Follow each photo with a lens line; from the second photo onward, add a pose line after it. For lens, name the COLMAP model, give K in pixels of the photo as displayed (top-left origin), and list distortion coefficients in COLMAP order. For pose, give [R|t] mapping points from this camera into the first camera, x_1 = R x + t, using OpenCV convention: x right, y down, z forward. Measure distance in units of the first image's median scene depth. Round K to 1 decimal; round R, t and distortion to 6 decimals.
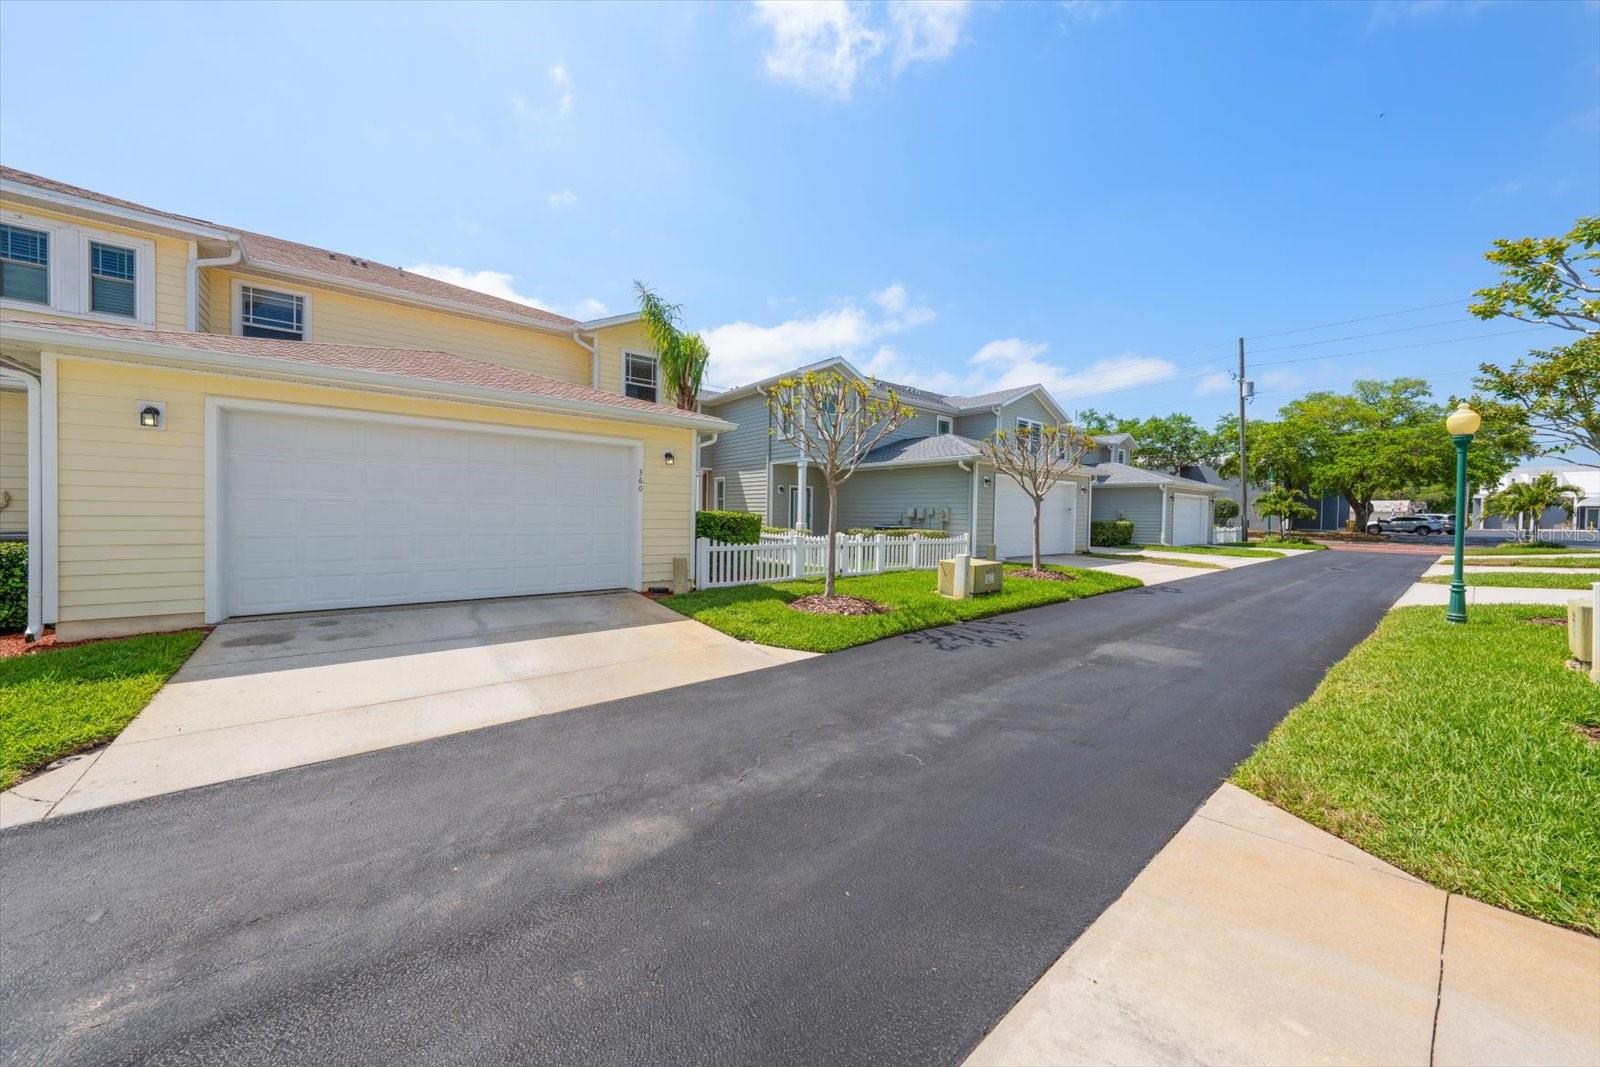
lens RADIAL K [[553.6, 0, 799.4], [0, 553.6, 526.0], [0, 0, 1]] dist [-0.000080, 0.000183]
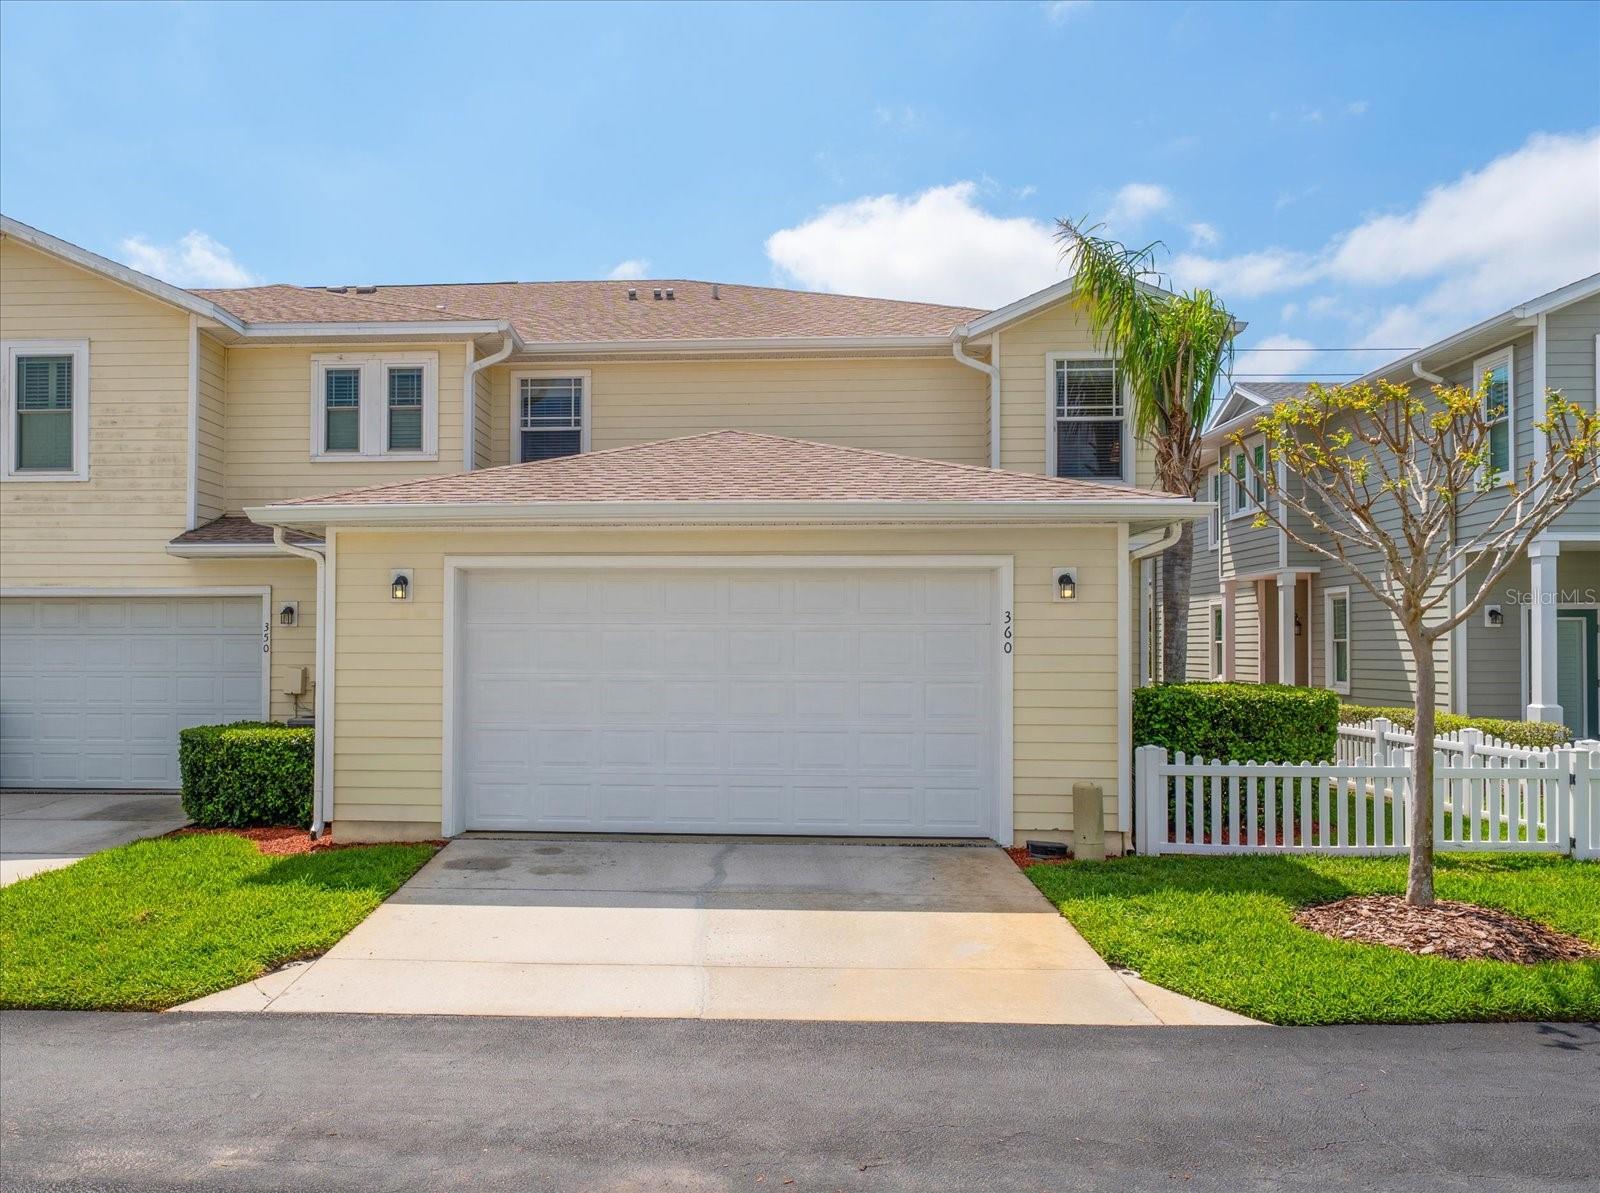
lens RADIAL K [[1508.6, 0, 800.0], [0, 1508.6, 596.5], [0, 0, 1]] dist [0.005931, 0.012260]
pose [[0.719888, -0.018383, -0.693847, 0.788850], [-0.003704, 0.999533, -0.030326, -0.102845], [0.694081, 0.024401, 0.719483, -0.219634]]
